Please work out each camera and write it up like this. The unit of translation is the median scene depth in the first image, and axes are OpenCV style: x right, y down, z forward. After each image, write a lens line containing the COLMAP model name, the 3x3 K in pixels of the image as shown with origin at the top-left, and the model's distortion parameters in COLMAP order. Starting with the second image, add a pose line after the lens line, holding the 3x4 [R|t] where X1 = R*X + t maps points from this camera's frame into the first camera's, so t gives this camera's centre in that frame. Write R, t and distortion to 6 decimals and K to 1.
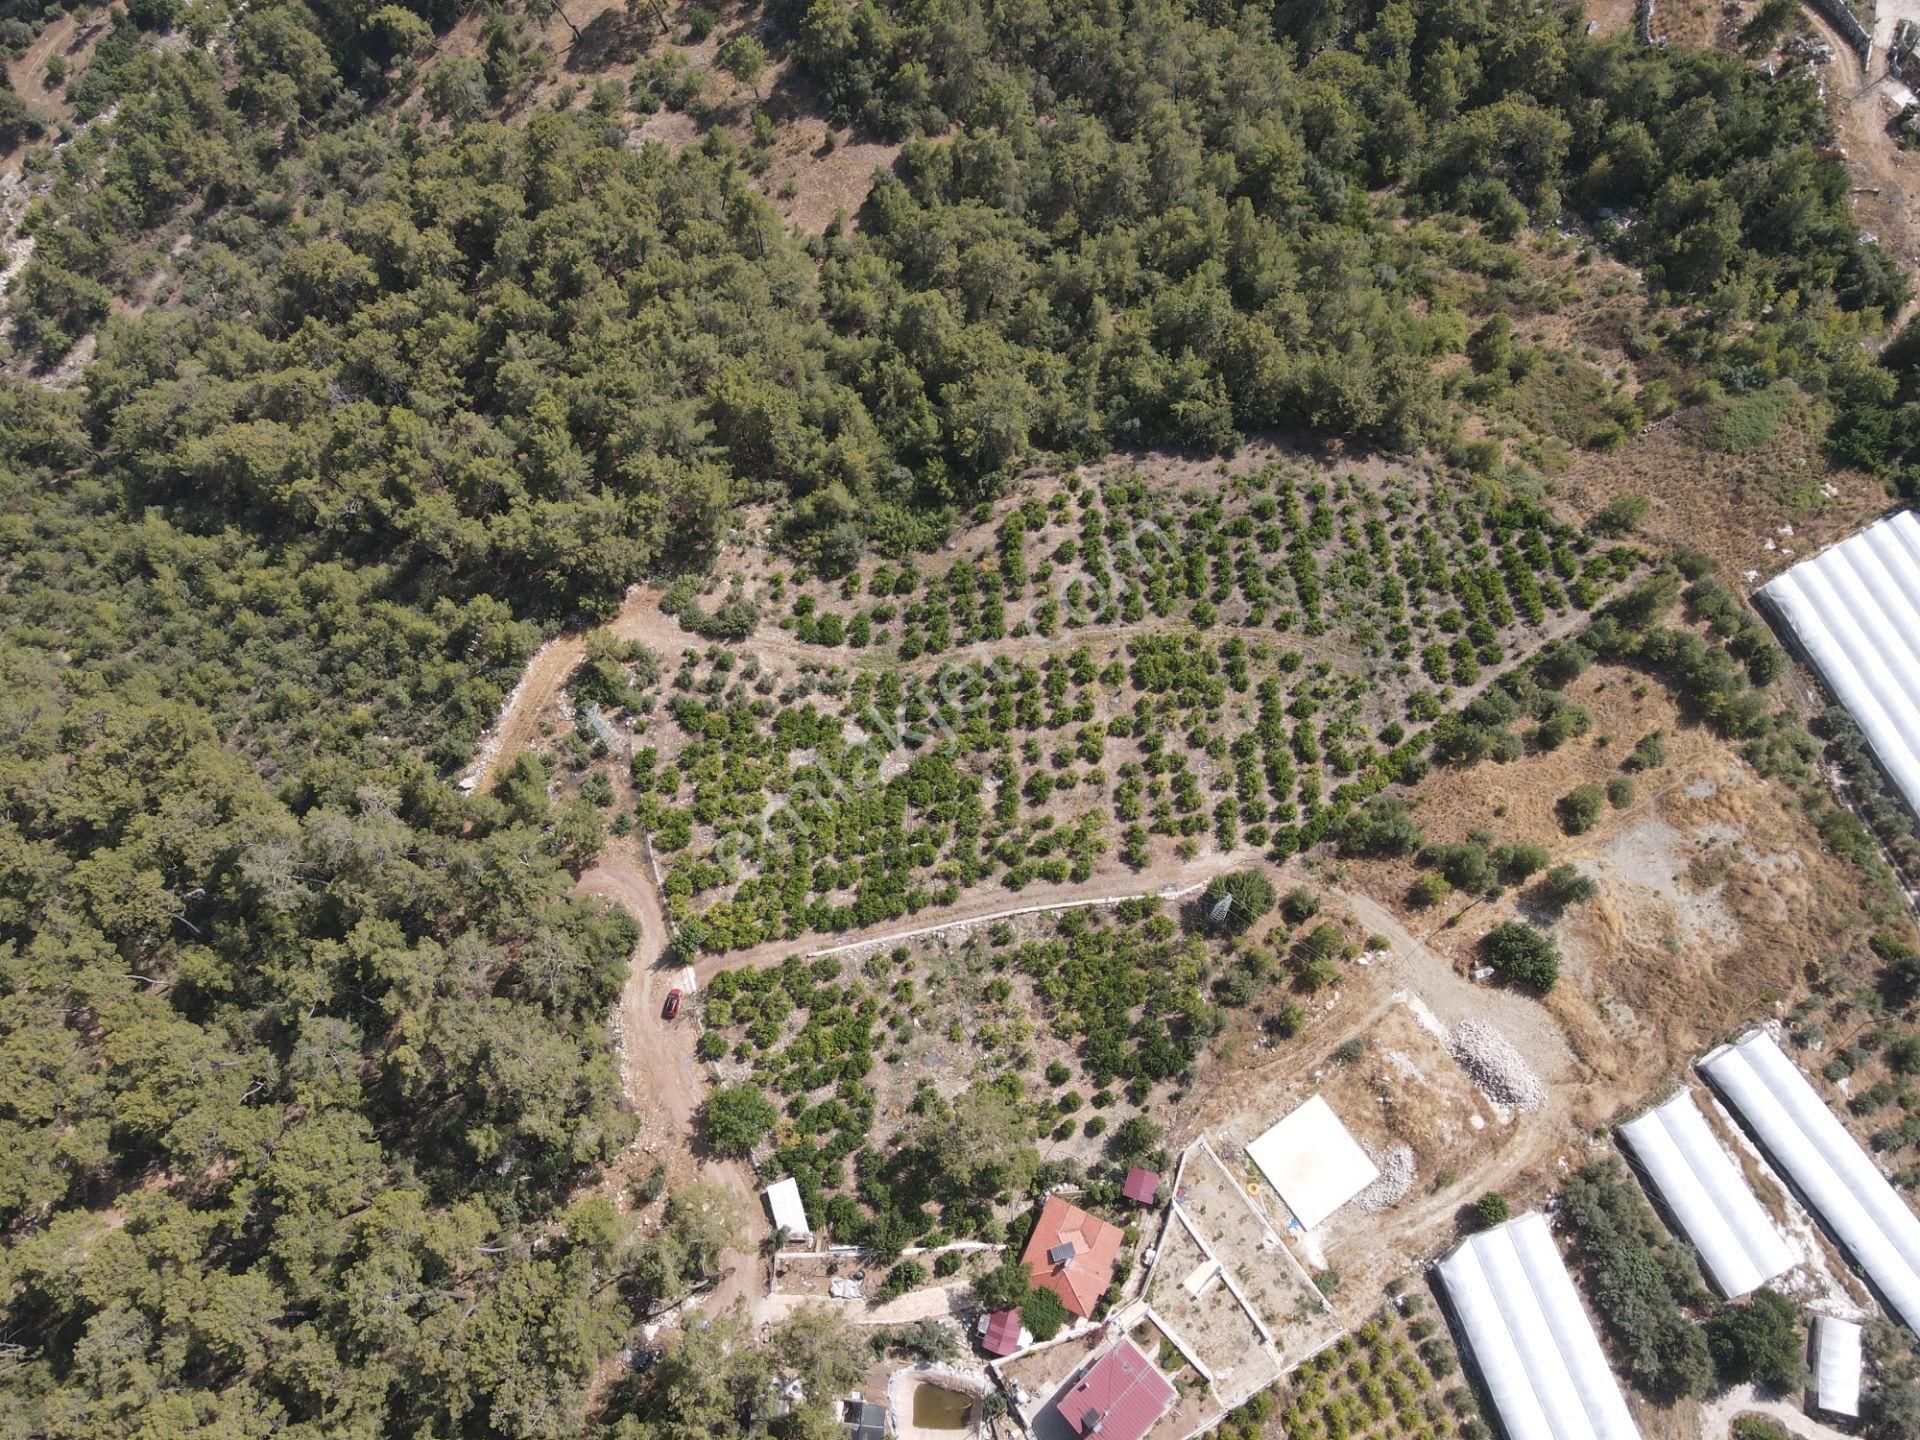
lens RADIAL K [[1421.9, 0, 955.5], [0, 1421.9, 721.7], [0, 0, 1]] dist [0.002804, 0.016344]
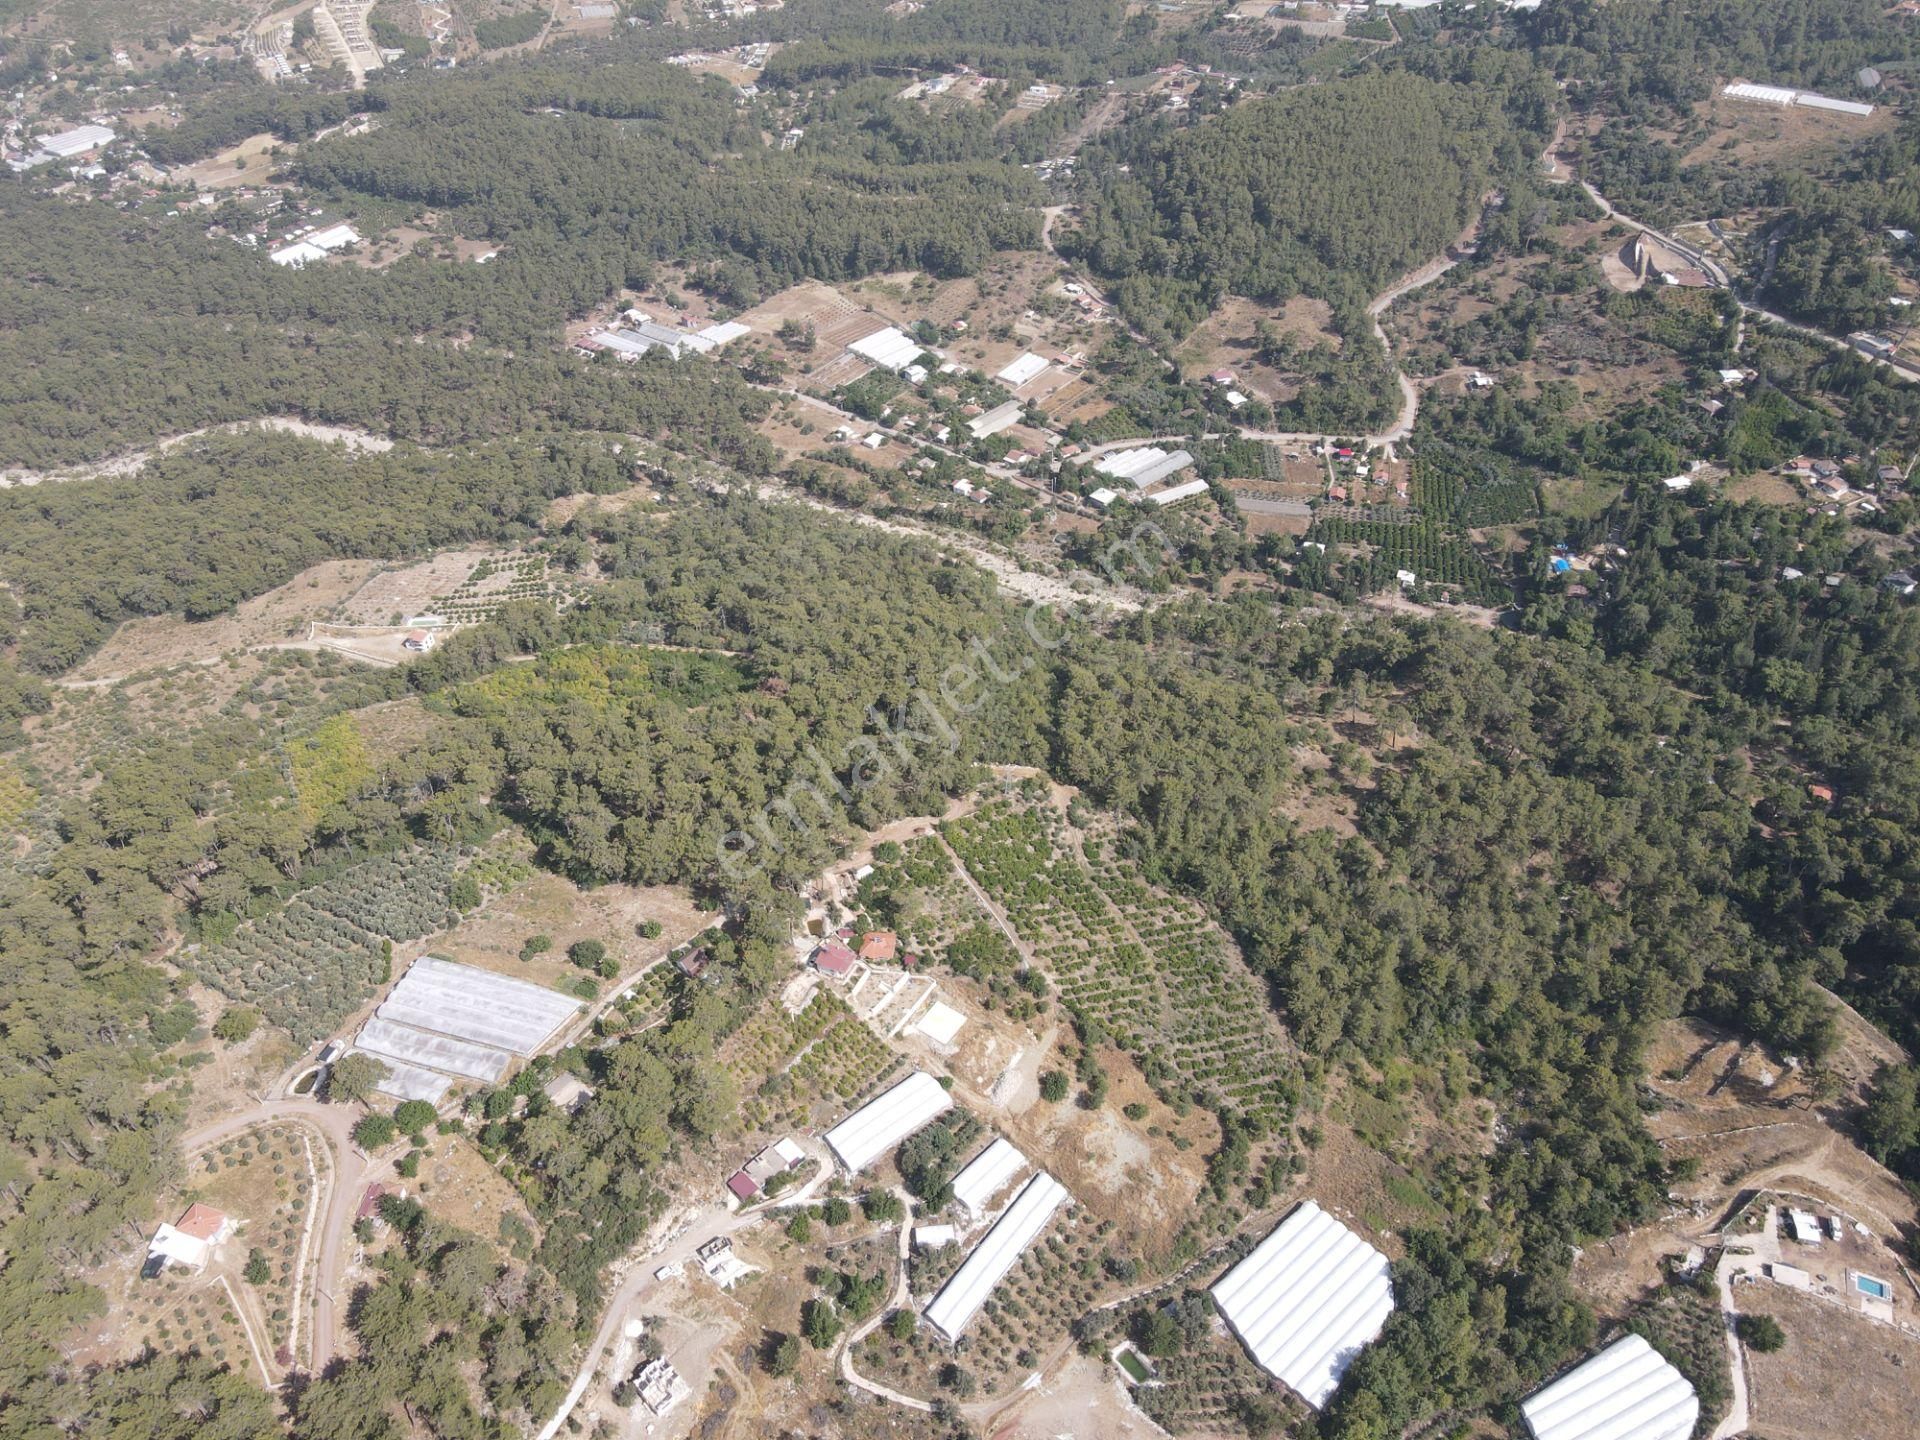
lens RADIAL K [[1421.9, 0, 967.5], [0, 1421.9, 710.9], [0, 0, 1]] dist [0.002804, 0.016344]
pose [[0.337782, 0.660562, -0.670493, 1.319435], [-0.897473, 0.440704, -0.017954, 0.060005], [0.283630, 0.607814, 0.741698, -0.978343]]
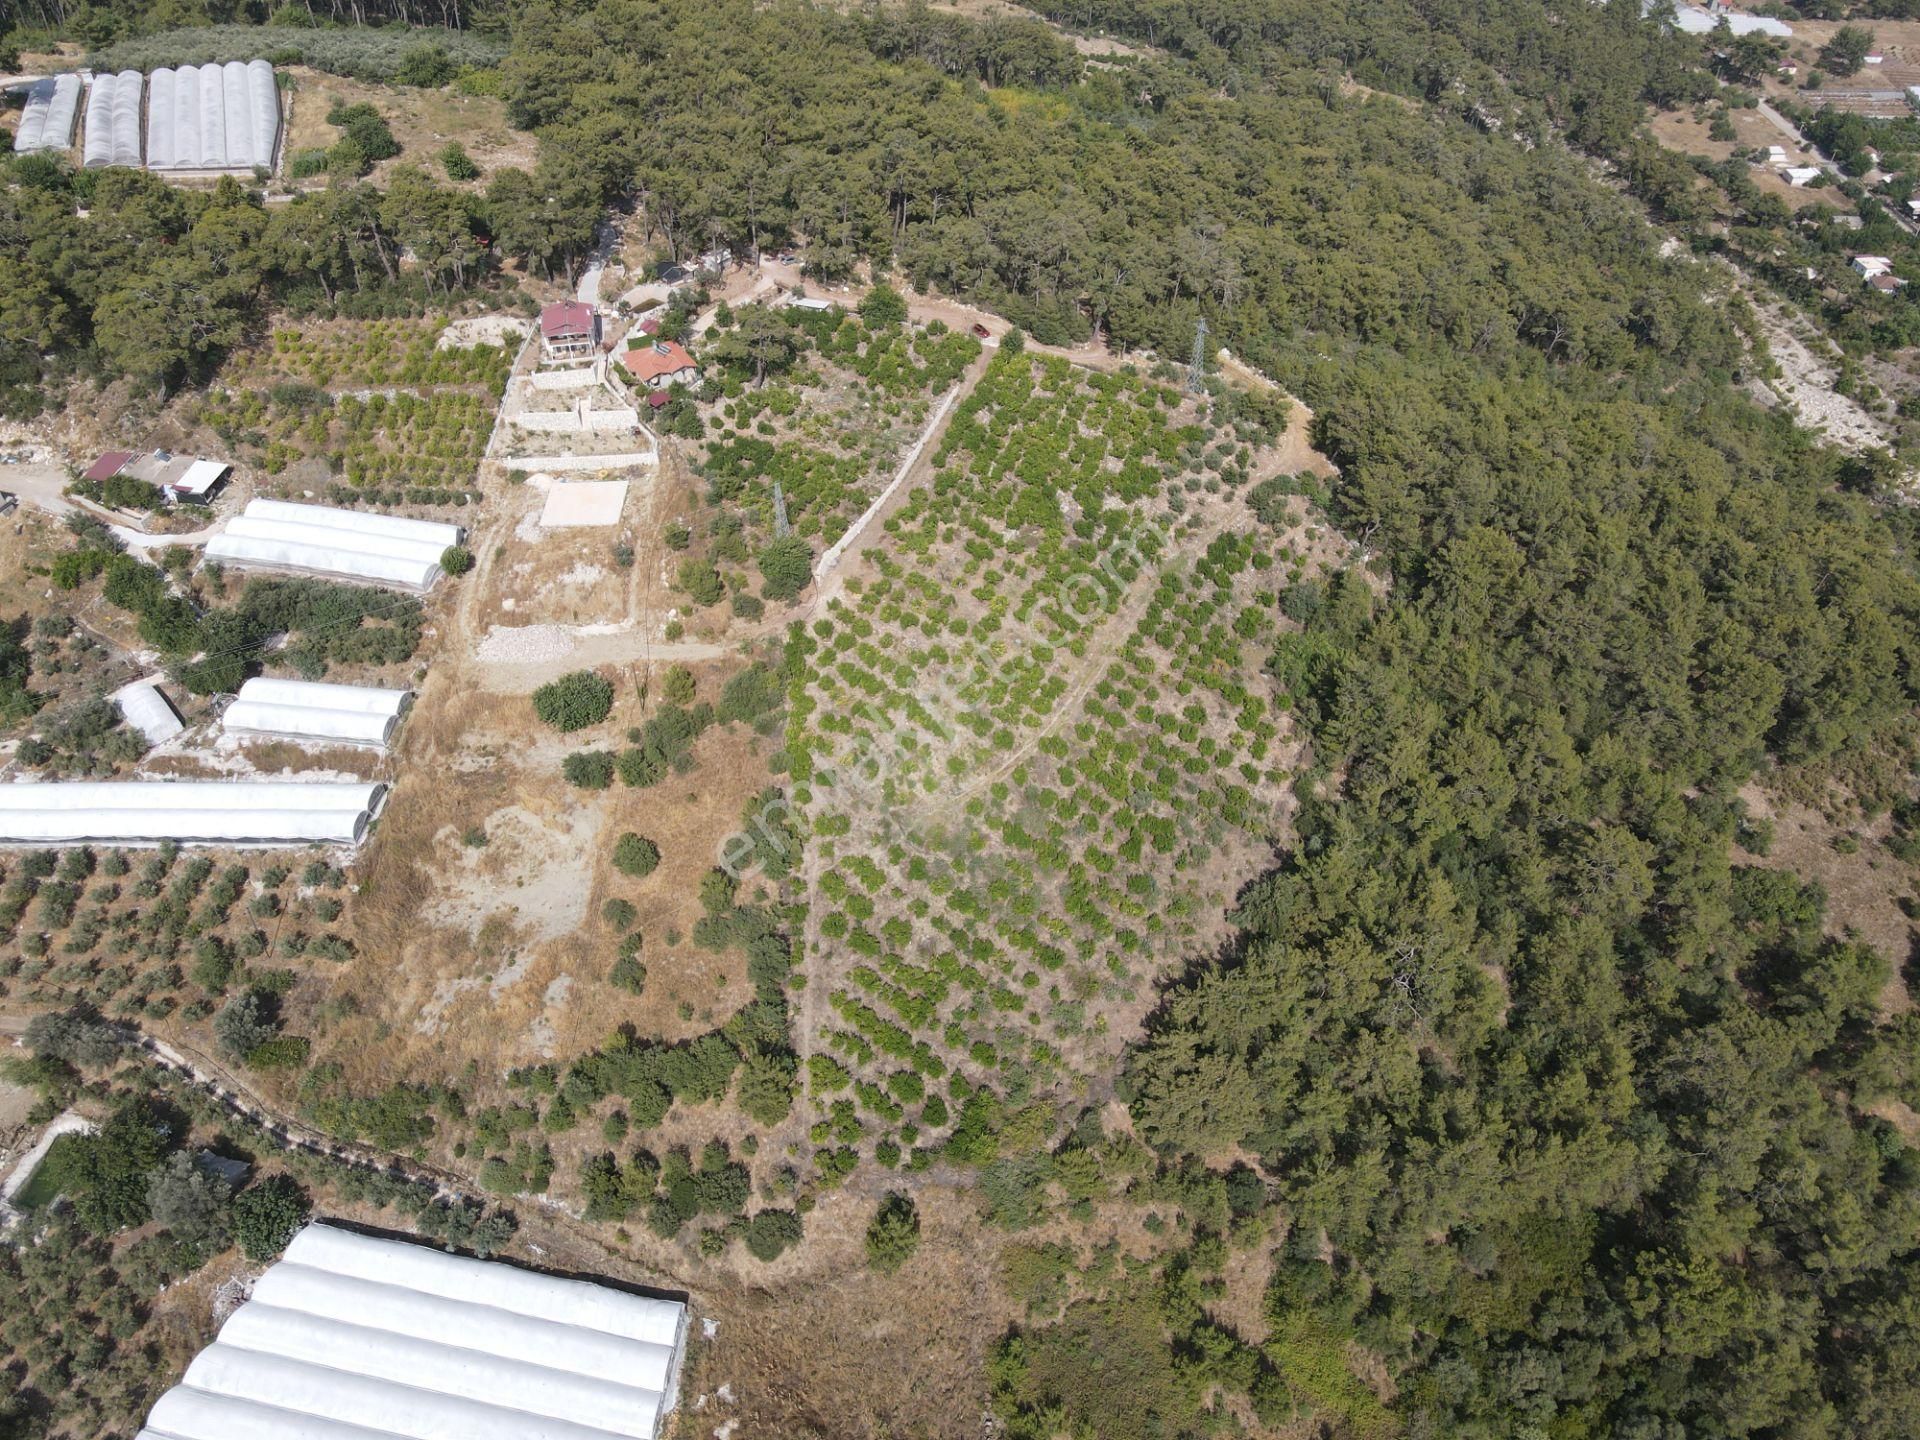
lens RADIAL K [[1421.9, 0, 966.2], [0, 1421.9, 719.3], [0, 0, 1]] dist [0.002804, 0.016344]
pose [[-0.542582, 0.615227, -0.571928, 0.749136], [-0.786374, -0.132640, 0.603343, -0.607547], [0.295332, 0.777112, 0.555766, 0.463127]]
